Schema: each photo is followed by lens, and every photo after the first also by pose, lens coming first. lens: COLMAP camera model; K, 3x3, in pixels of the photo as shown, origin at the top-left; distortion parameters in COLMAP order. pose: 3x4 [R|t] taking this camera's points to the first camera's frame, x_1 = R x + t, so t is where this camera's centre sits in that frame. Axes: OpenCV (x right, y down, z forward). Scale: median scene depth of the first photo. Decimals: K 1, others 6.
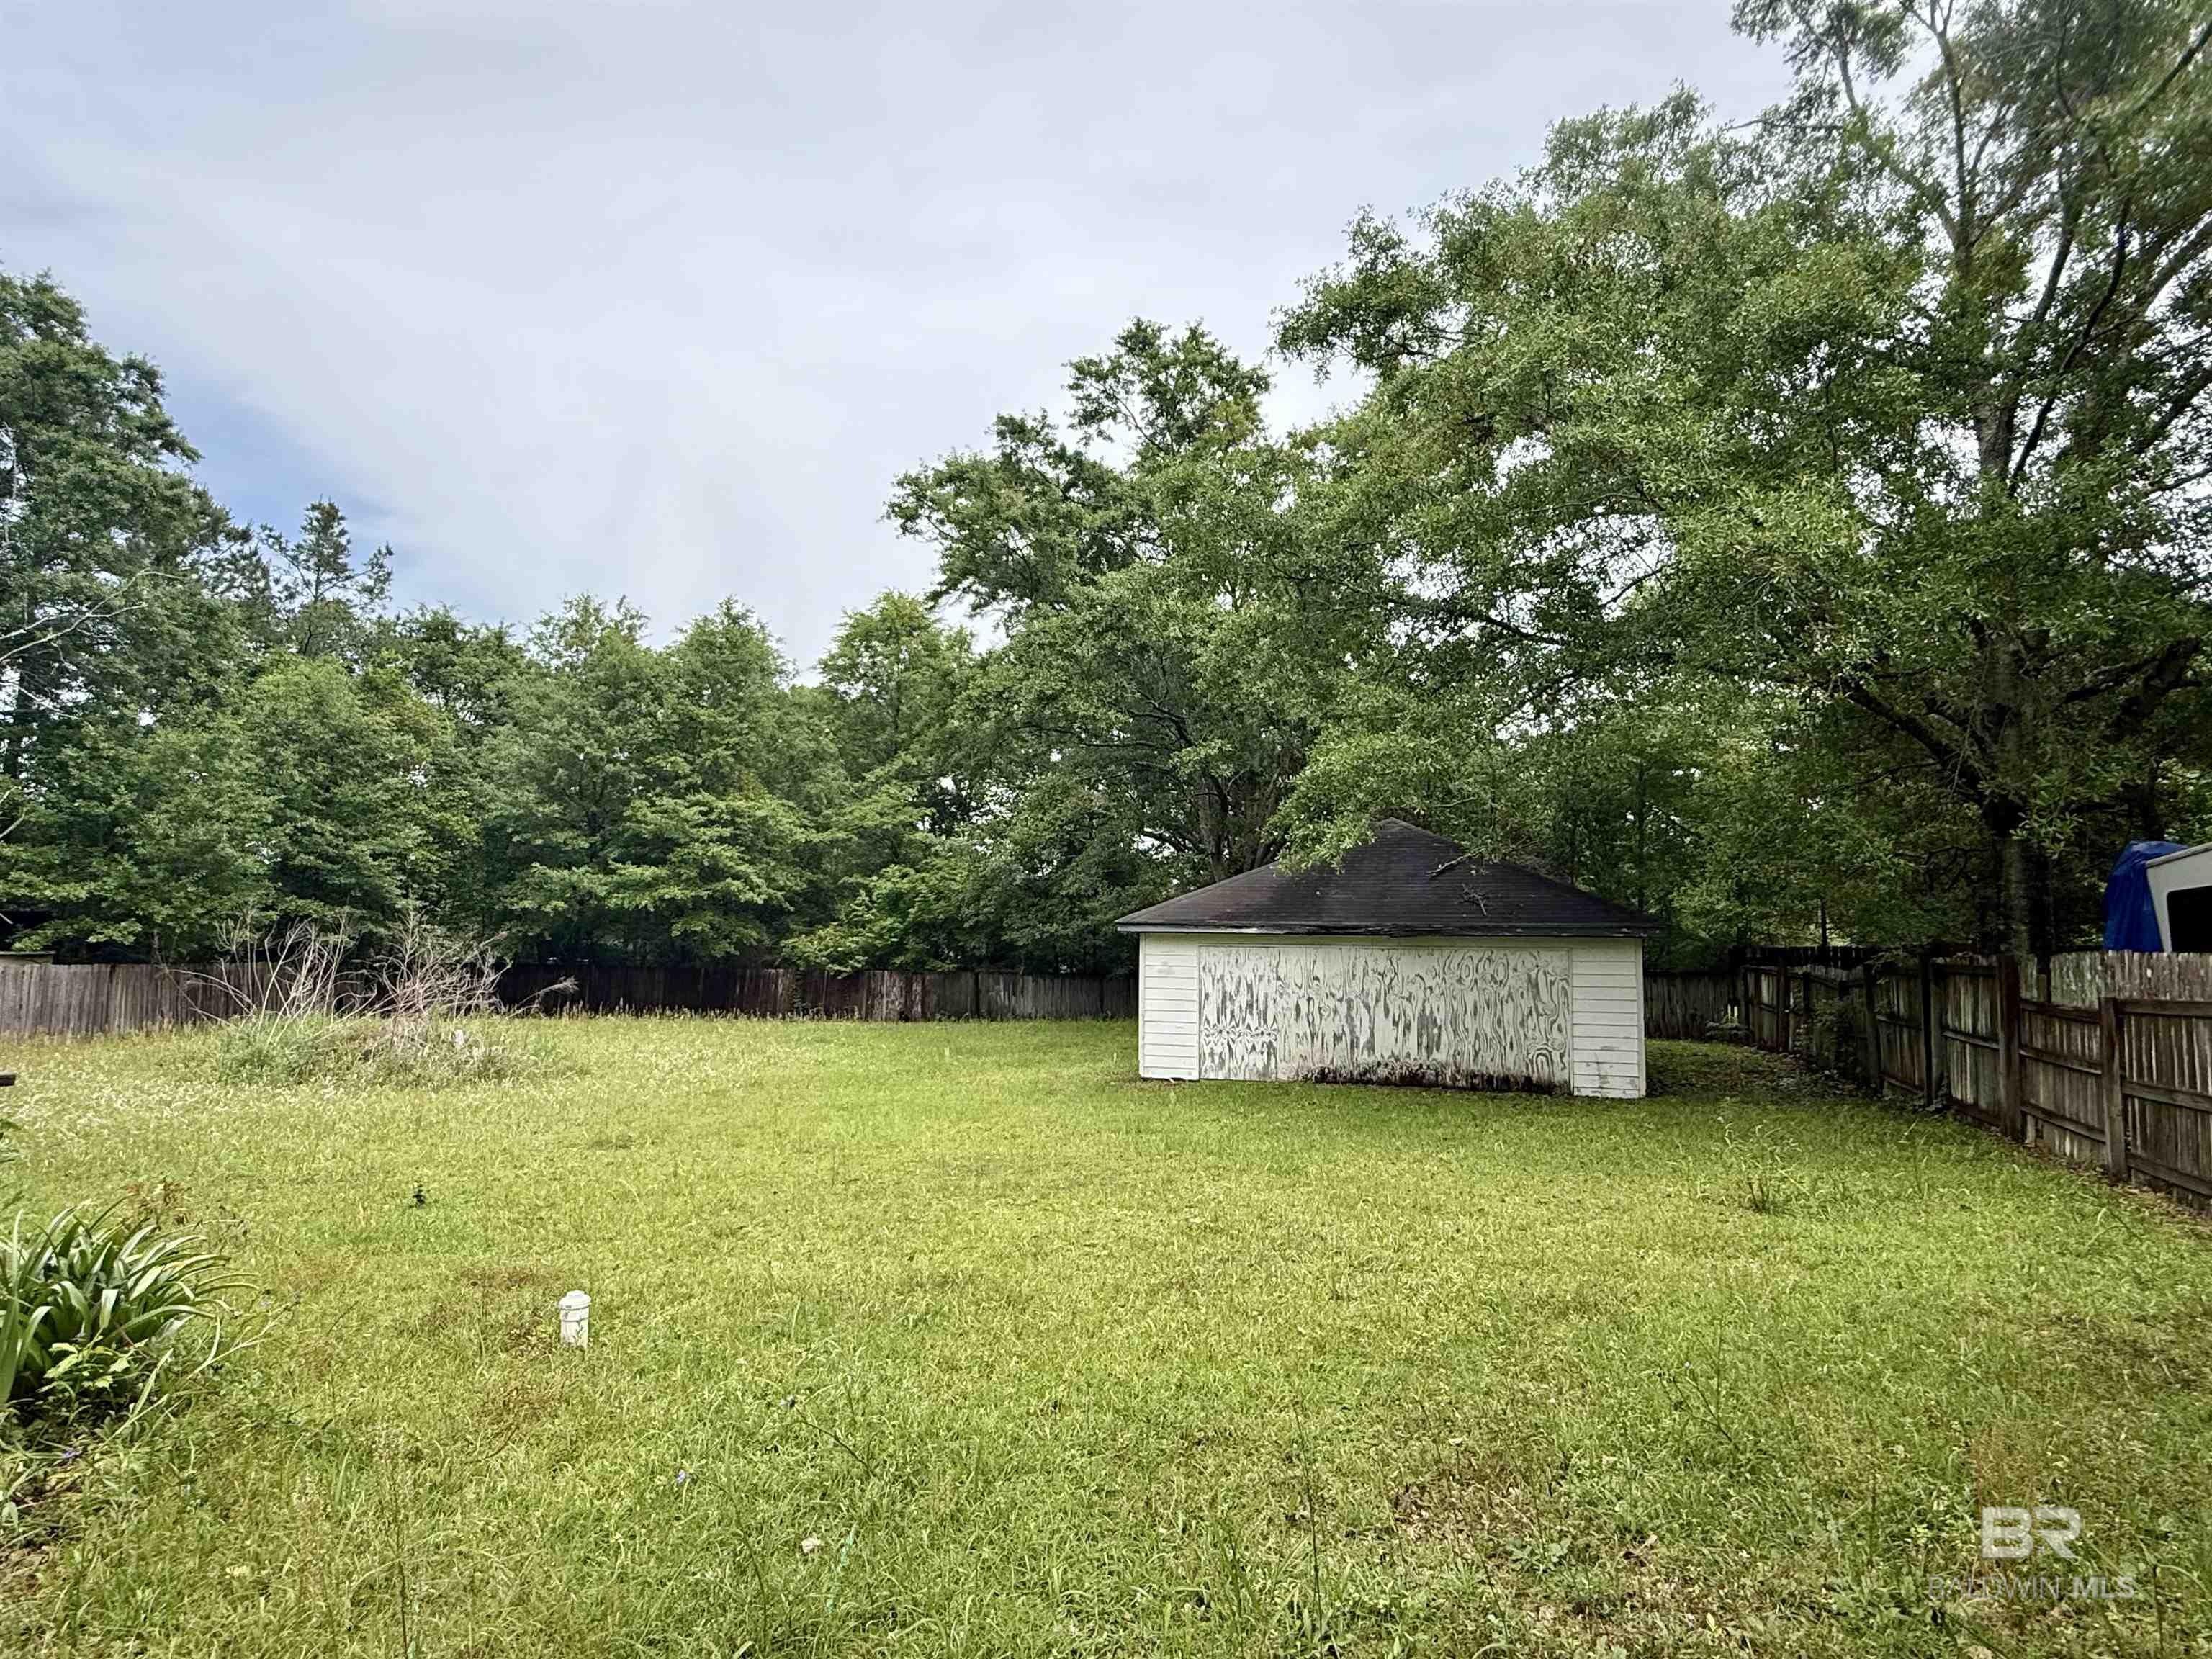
lens RADIAL K [[1160.9, 0, 1106.0], [0, 1160.9, 829.5], [0, 0, 1]] dist [0.005211, 0.001462]
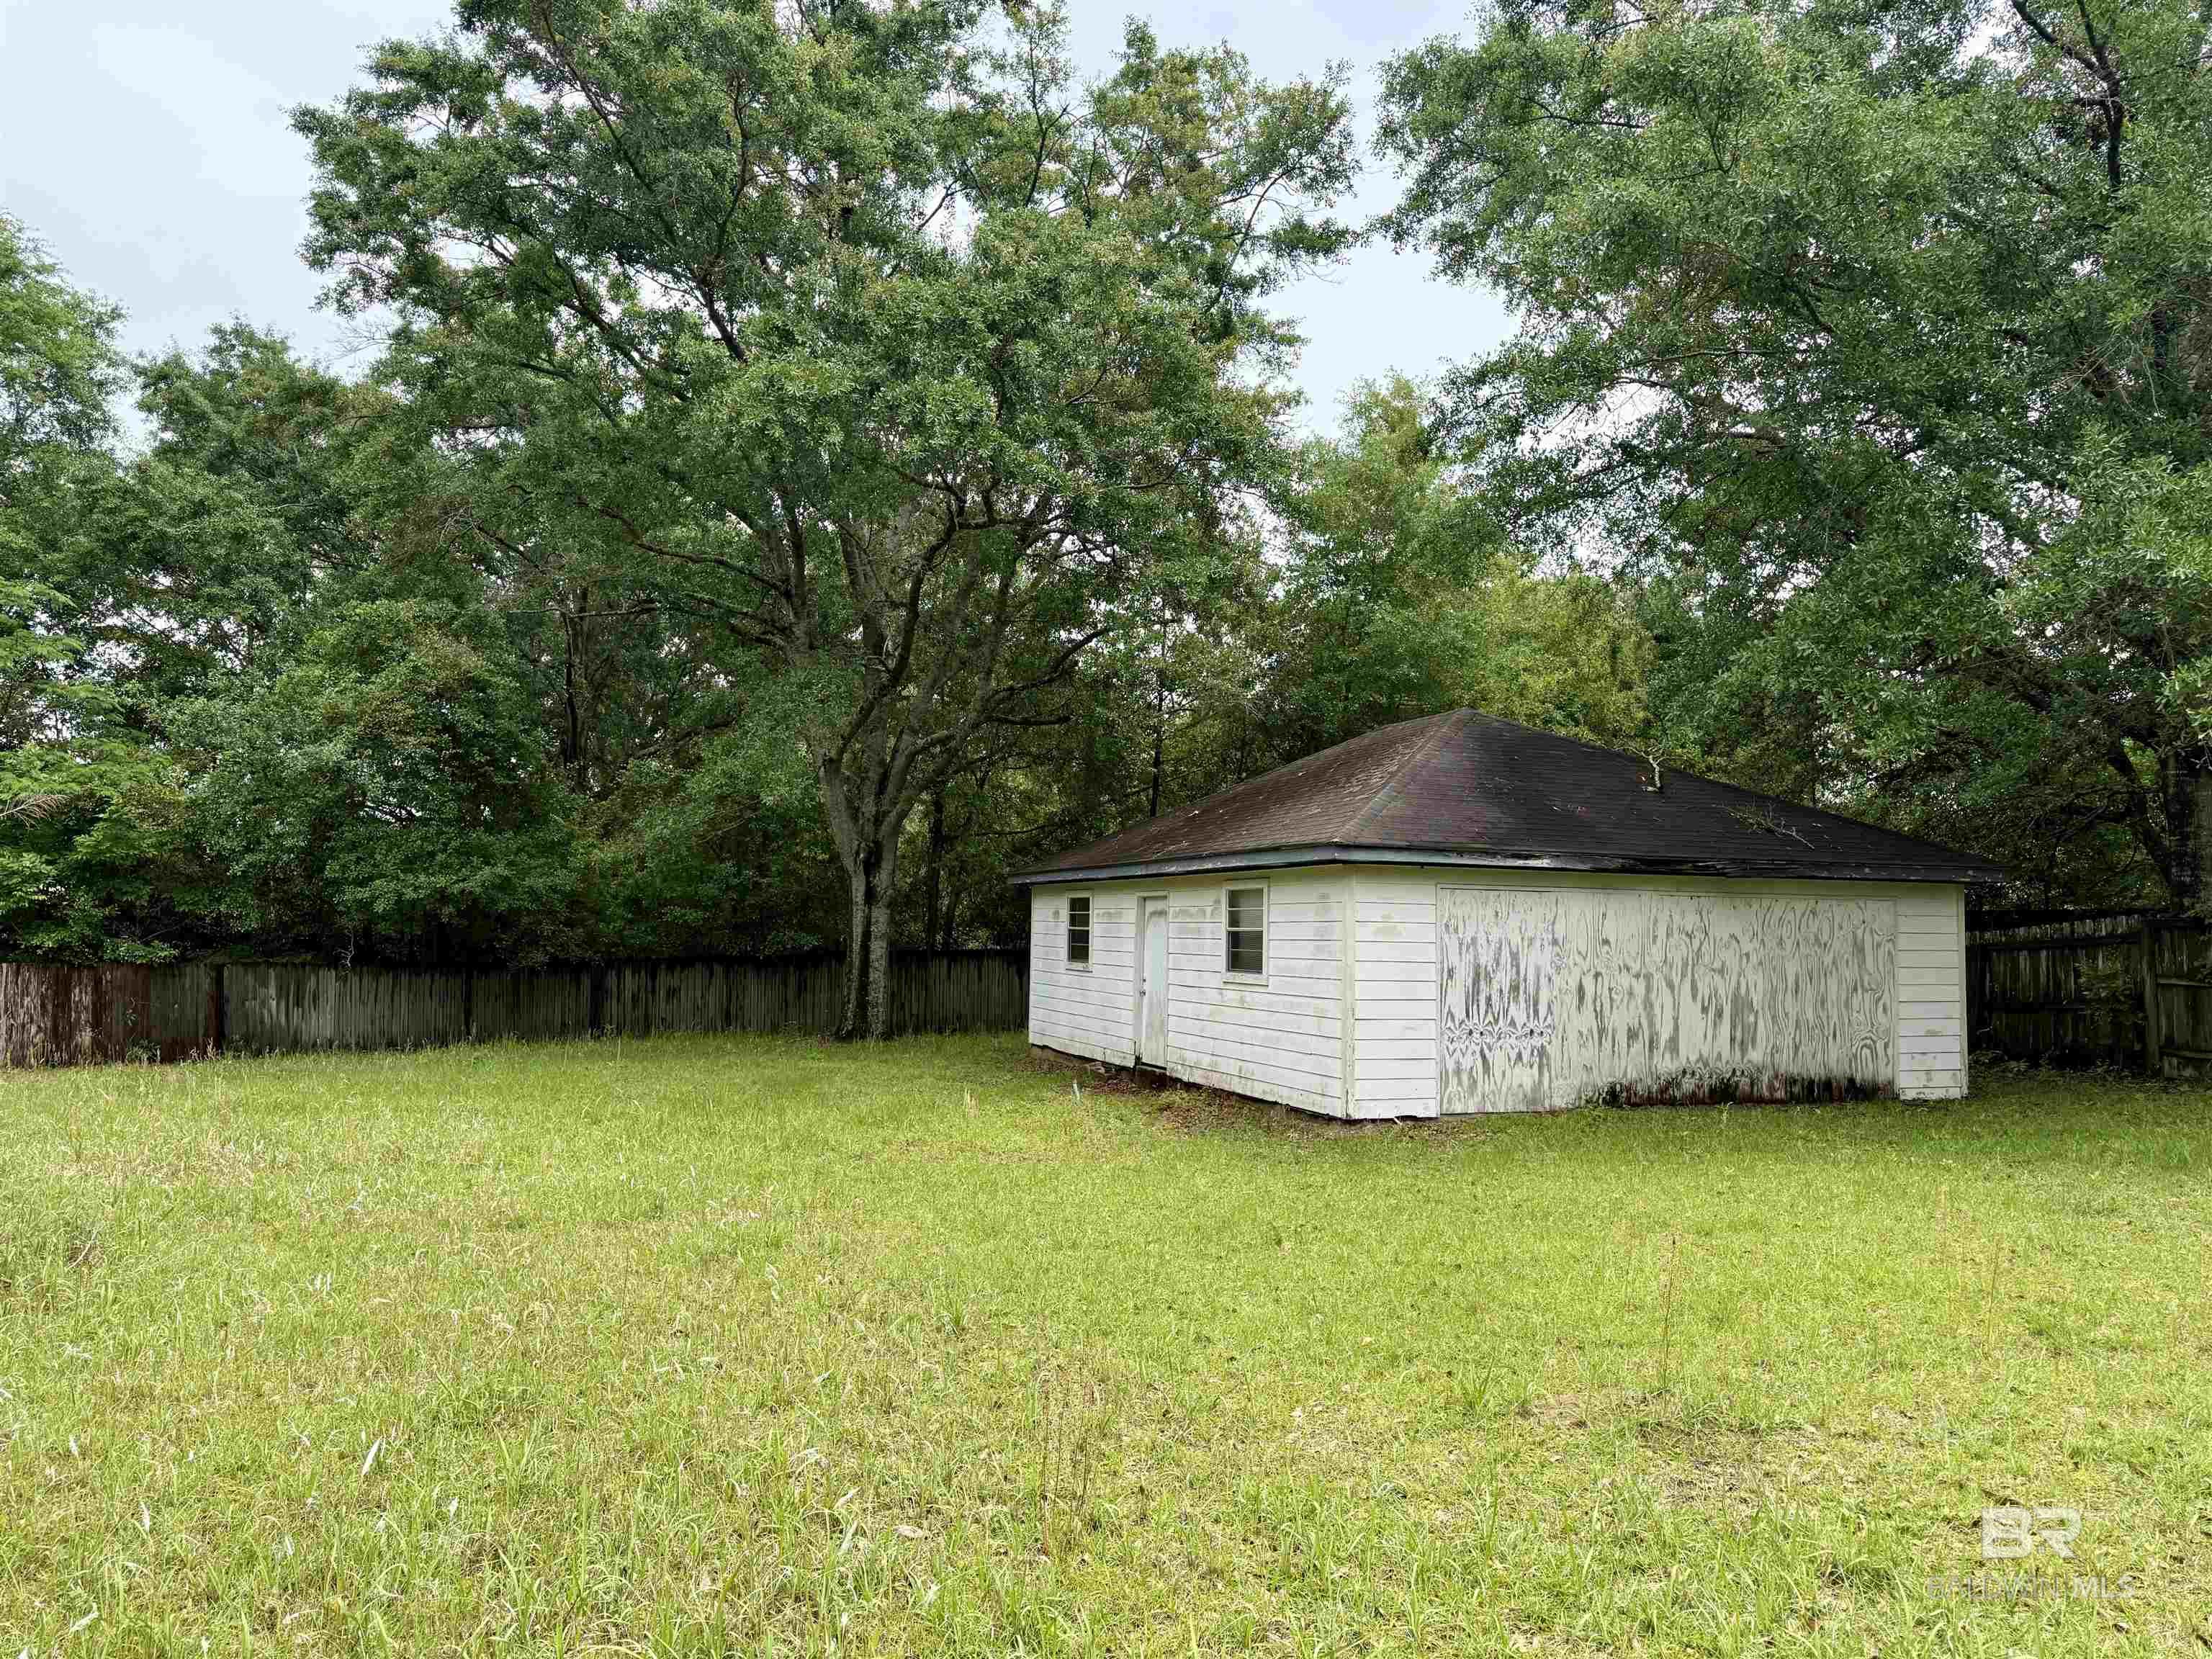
lens RADIAL K [[1532.1, 0, 1106.0], [0, 1532.1, 829.5], [0, 0, 1]] dist [-0.004681, -0.004838]
pose [[0.772906, 0.052327, 0.632359, -0.560067], [-0.067685, 0.997707, 0.000169, 0.086582], [-0.630900, -0.042931, 0.774676, 0.537504]]
